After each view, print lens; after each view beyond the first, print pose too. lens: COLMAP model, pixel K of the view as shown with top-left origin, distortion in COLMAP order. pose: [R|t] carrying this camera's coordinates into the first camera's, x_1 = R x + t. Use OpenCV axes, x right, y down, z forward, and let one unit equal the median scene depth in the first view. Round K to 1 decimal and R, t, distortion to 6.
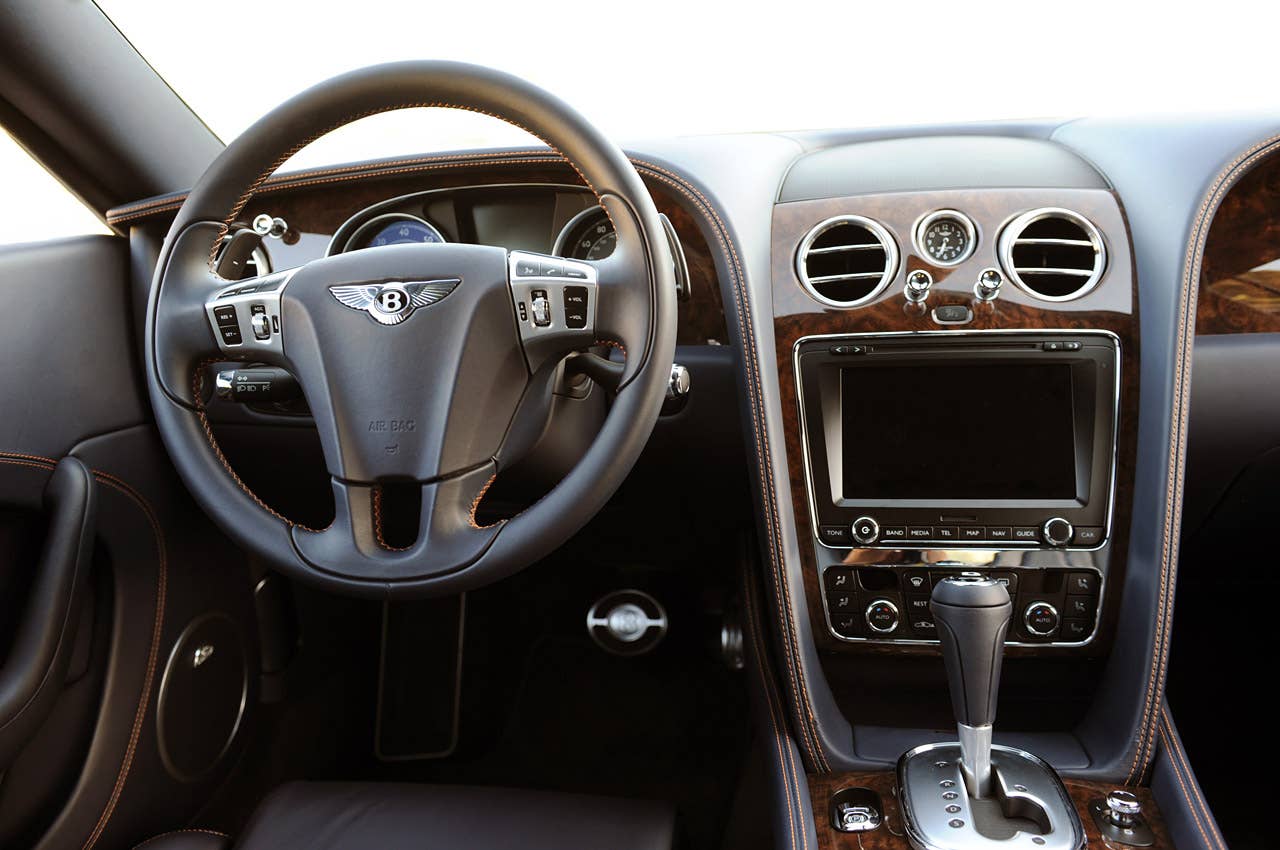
lens RADIAL K [[1073.0, 0, 632.2], [0, 1073.0, 423.1], [0, 0, 1]] dist [-0.029830, 0.002764]
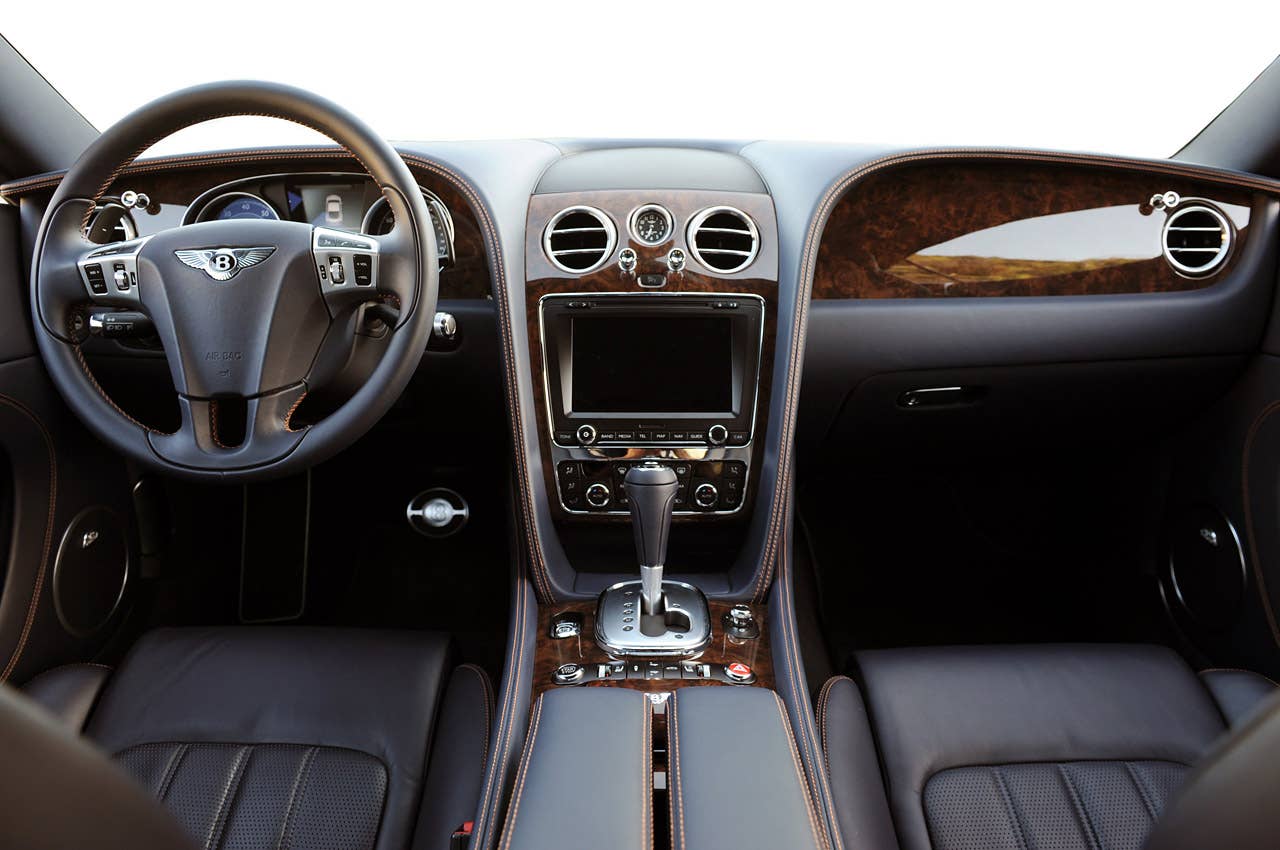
lens RADIAL K [[886.0, 0, 637.4], [0, 886.0, 422.1], [0, 0, 1]] dist [-0.065762, -0.000580]
pose [[0.985161, -0.002241, 0.171617, 0.087520], [-0.008930, 0.997891, 0.064291, 0.009112], [-0.171399, -0.064869, 0.983064, -0.152493]]
